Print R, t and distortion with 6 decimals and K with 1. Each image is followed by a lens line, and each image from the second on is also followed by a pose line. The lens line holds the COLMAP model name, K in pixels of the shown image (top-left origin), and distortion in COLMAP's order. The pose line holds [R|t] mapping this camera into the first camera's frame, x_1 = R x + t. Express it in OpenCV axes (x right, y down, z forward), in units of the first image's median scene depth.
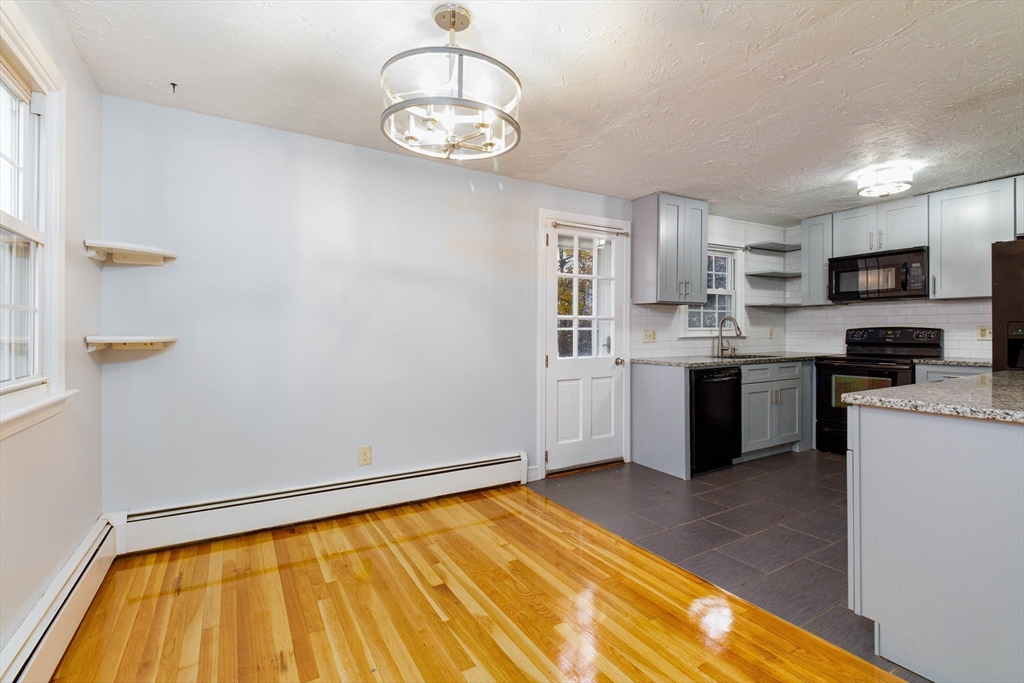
lens RADIAL K [[471.6, 0, 540.7], [0, 471.6, 335.4], [0, 0, 1]] dist [0.027068, -0.017735]
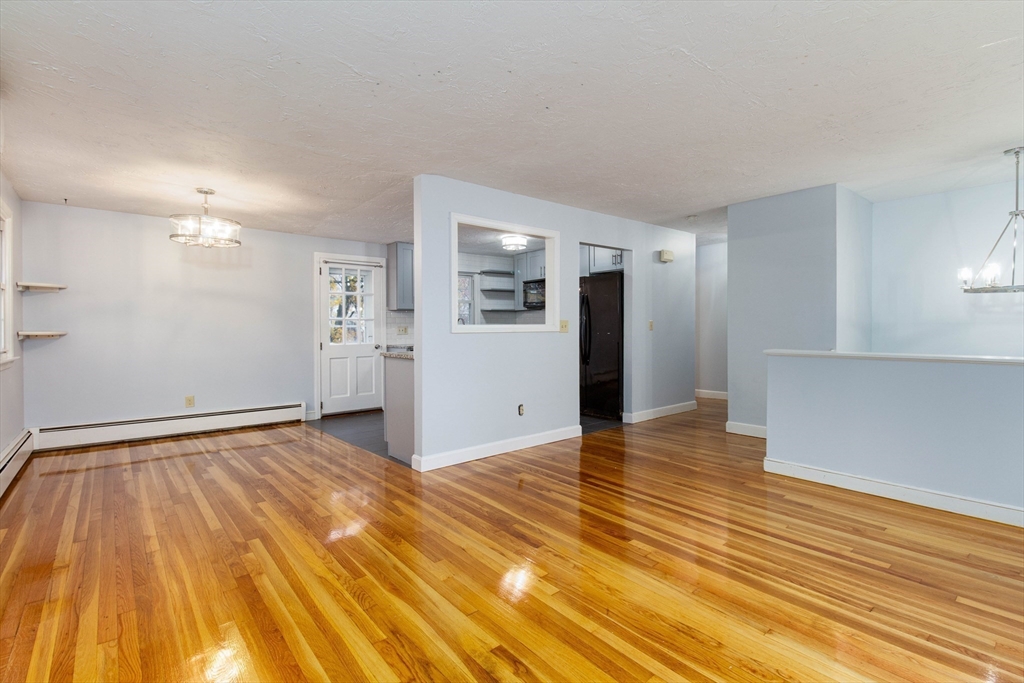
lens RADIAL K [[461.7, 0, 518.4], [0, 461.7, 332.4], [0, 0, 1]] dist [0.015328, -0.010462]
pose [[0.989257, -0.006691, 0.146031, 0.452532], [0.006304, 0.999975, 0.003116, 0.006628], [-0.146048, -0.002162, 0.989275, -0.668787]]
